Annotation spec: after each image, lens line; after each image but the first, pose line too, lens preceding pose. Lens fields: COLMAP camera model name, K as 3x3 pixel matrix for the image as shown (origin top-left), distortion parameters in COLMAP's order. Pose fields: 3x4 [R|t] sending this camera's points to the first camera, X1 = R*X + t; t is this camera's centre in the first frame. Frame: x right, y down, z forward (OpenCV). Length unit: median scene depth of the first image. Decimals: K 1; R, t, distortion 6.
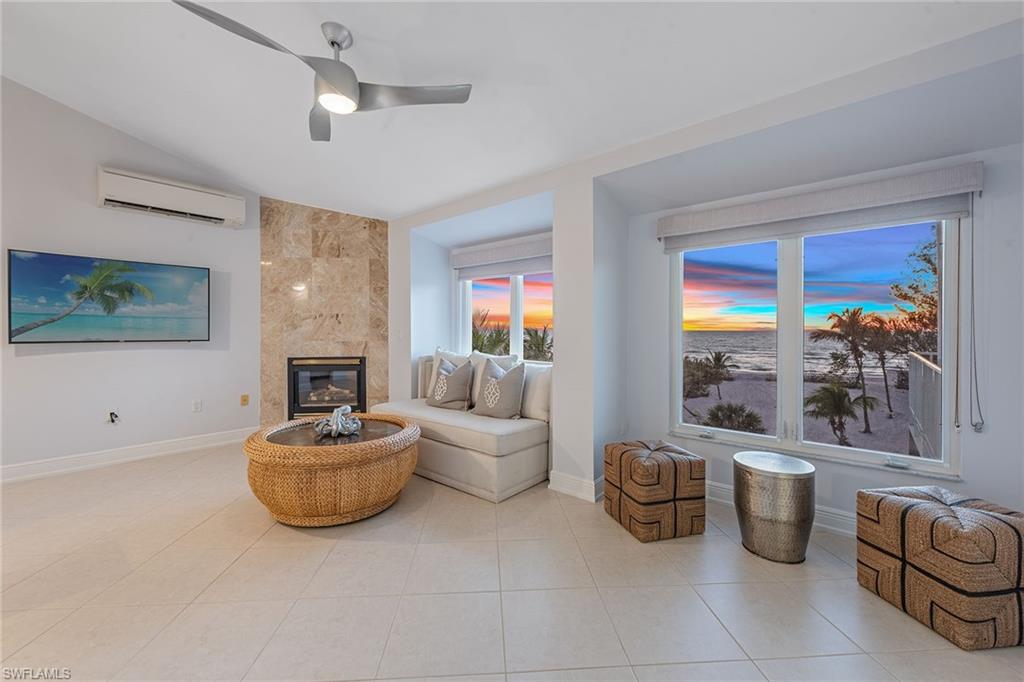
lens RADIAL K [[422.2, 0, 512.0], [0, 422.2, 341.0], [0, 0, 1]] dist [-0.012790, -0.000269]
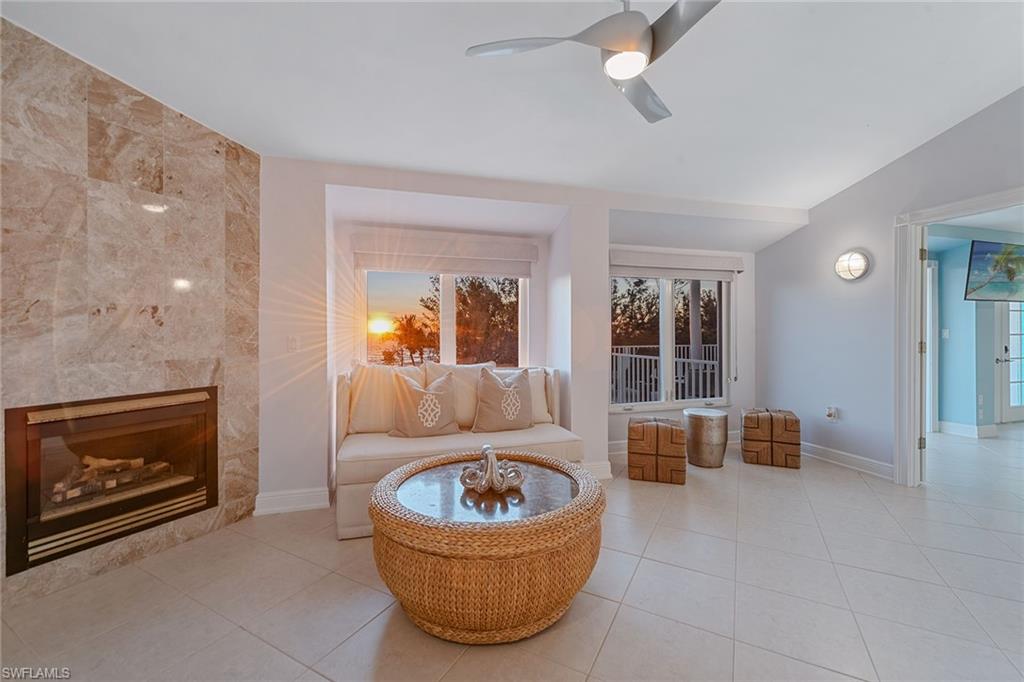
lens RADIAL K [[422.2, 0, 512.0], [0, 422.2, 341.0], [0, 0, 1]] dist [-0.012790, -0.000269]
pose [[0.521933, -0.020596, 0.852738, -0.618548], [0.024538, 0.999657, 0.009125, -0.017179], [-0.852634, 0.016162, 0.522259, 0.386309]]
